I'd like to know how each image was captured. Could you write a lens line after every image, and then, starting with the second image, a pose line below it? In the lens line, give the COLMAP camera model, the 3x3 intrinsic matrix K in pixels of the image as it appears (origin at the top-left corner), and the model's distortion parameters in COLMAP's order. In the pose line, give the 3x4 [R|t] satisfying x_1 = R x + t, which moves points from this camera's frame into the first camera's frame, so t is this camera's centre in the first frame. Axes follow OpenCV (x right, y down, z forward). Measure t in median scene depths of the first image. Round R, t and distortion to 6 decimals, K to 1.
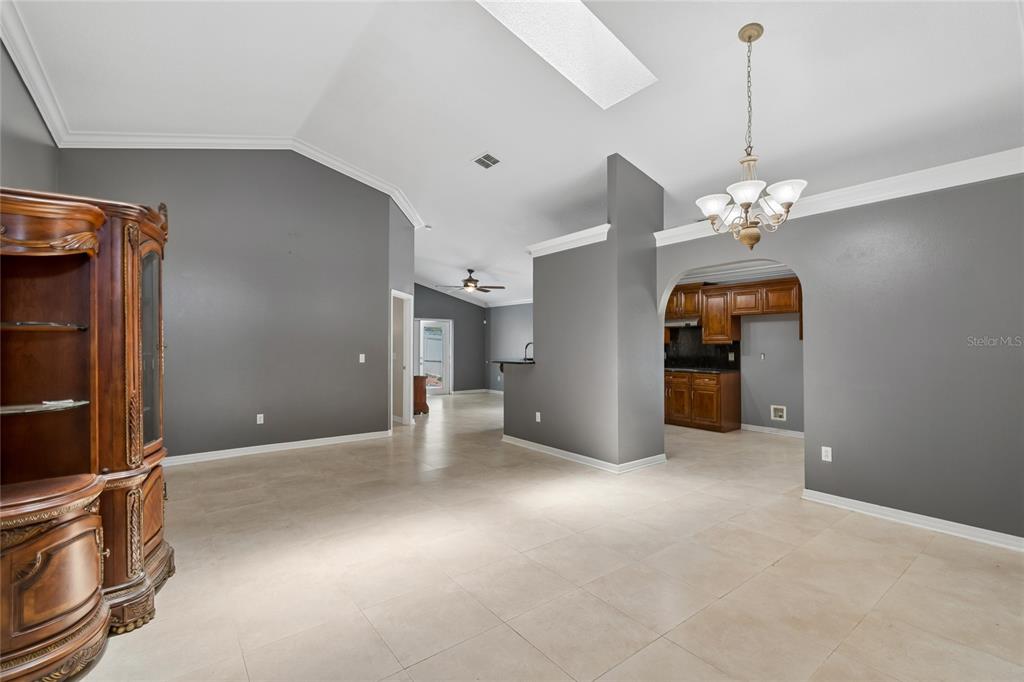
lens RADIAL K [[453.5, 0, 505.7], [0, 453.5, 344.9], [0, 0, 1]] dist [0.002944, 0.000438]
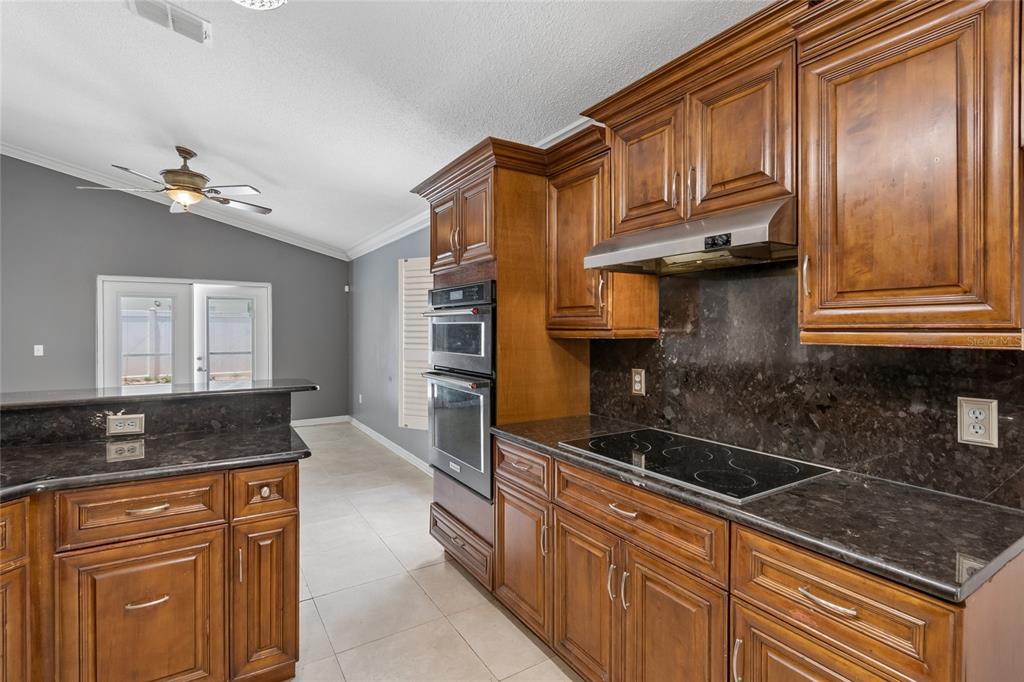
lens RADIAL K [[488.5, 0, 511.9], [0, 488.5, 328.8], [0, 0, 1]] dist [-0.000481, -0.000082]
pose [[0.996563, 0.000864, -0.082829, 0.384228], [-0.000645, 0.999996, 0.002674, -0.011222], [0.082831, -0.002612, 0.996560, 0.912830]]
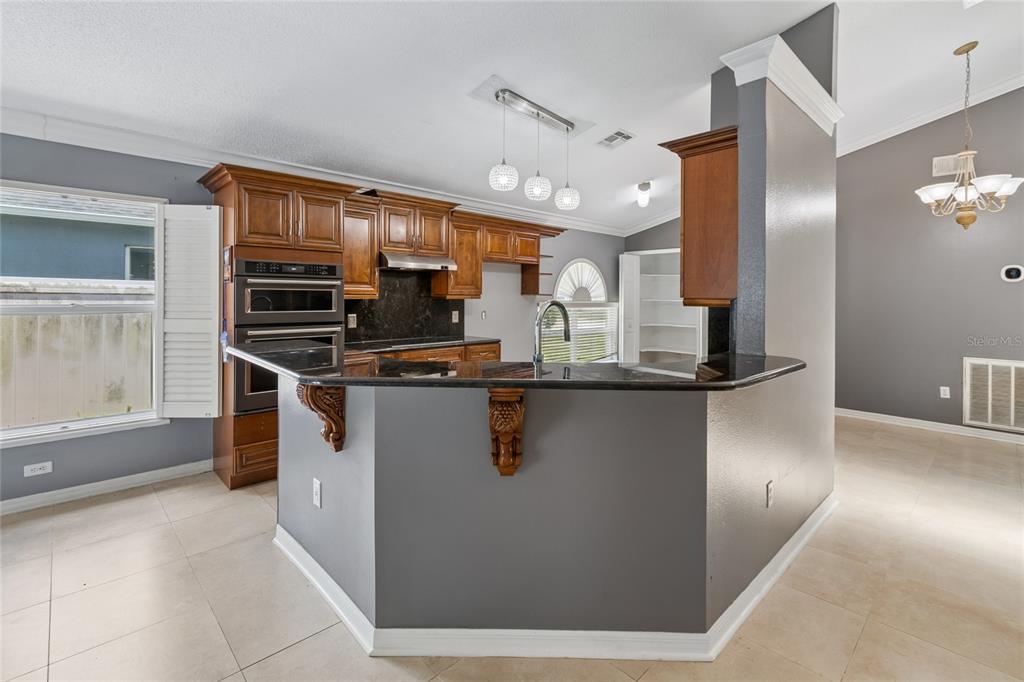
lens RADIAL K [[470.4, 0, 511.4], [0, 470.4, 299.4], [0, 0, 1]] dist [0.000943, -0.000404]
pose [[-0.121641, -0.008792, 0.992535, -0.274385], [-0.009368, 0.999926, 0.007709, -0.009382], [-0.992530, -0.008361, -0.121715, 1.144071]]
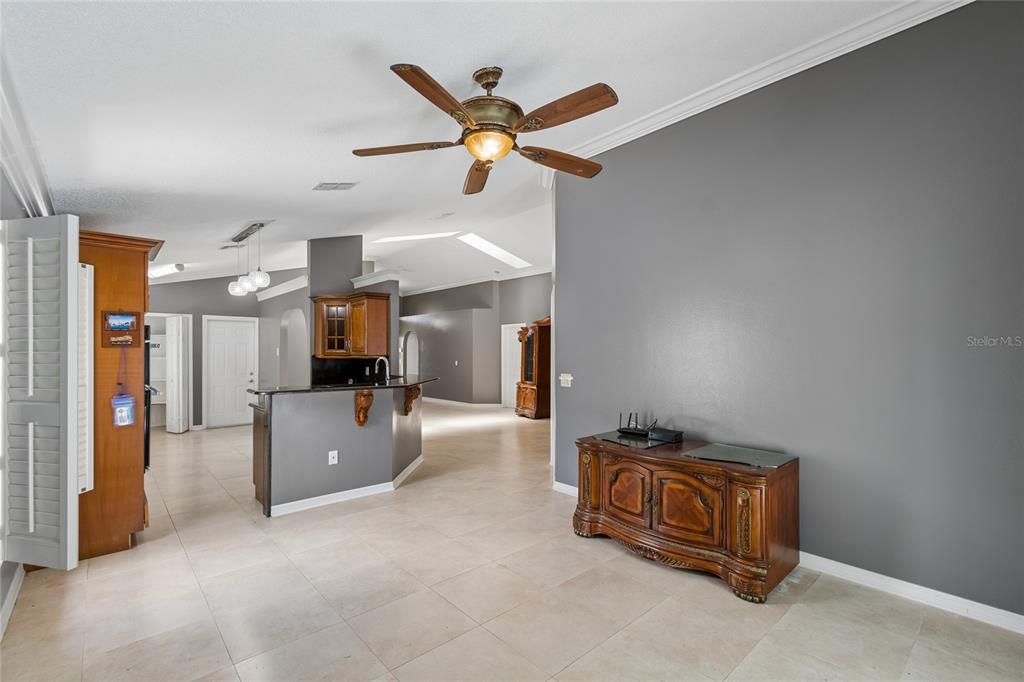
lens RADIAL K [[447.1, 0, 513.8], [0, 447.1, 349.7], [0, 0, 1]] dist [0.000190, -0.000230]
pose [[-0.995262, -0.001135, -0.097223, -0.102066], [-0.000348, 0.999967, -0.008107, -0.013549], [0.097229, -0.008035, -0.995230, 1.930117]]
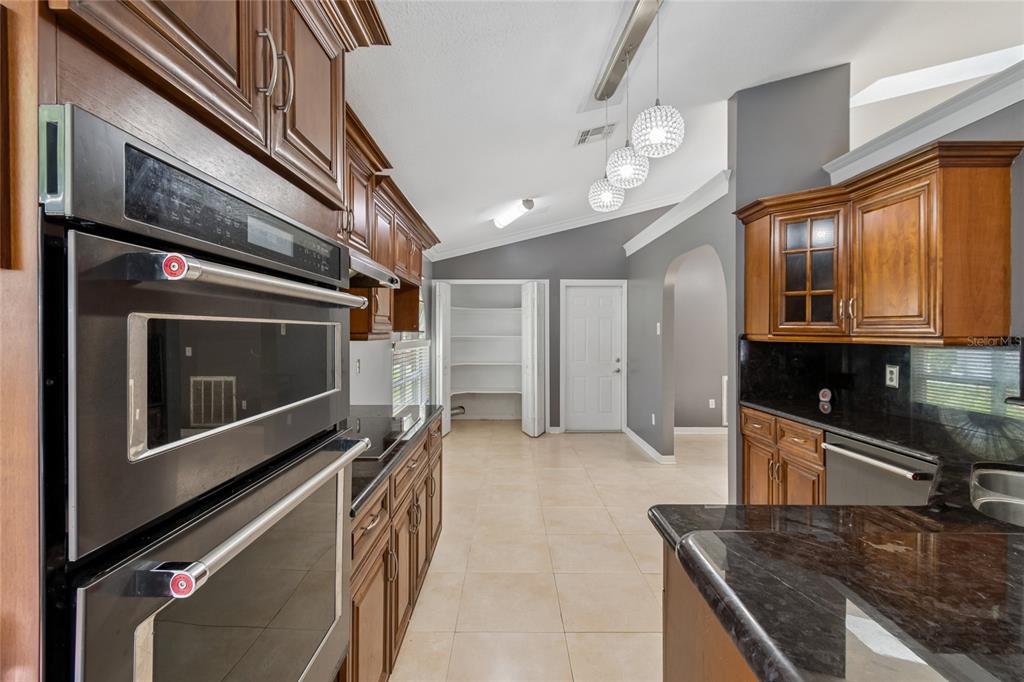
lens RADIAL K [[454.2, 0, 511.8], [0, 454.2, 332.8], [0, 0, 1]] dist [0.000143, -0.000445]
pose [[-0.799926, -0.003911, 0.600086, 0.167742], [-0.003184, 0.999992, 0.002274, -0.011652], [-0.600090, -0.000092, -0.799933, 1.393720]]
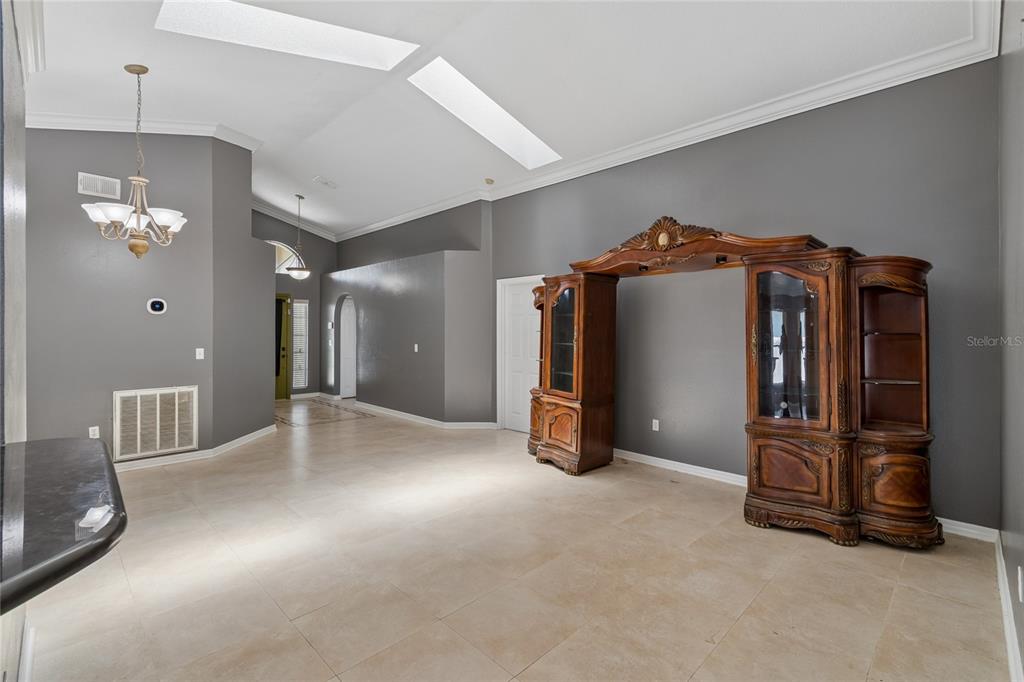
lens RADIAL K [[458.7, 0, 516.7], [0, 458.7, 330.6], [0, 0, 1]] dist [0.001822, -0.000410]
pose [[-0.988685, -0.005370, -0.149909, -0.119371], [-0.004984, 0.999983, -0.002950, -0.012010], [0.149922, -0.002170, -0.988695, 1.121456]]
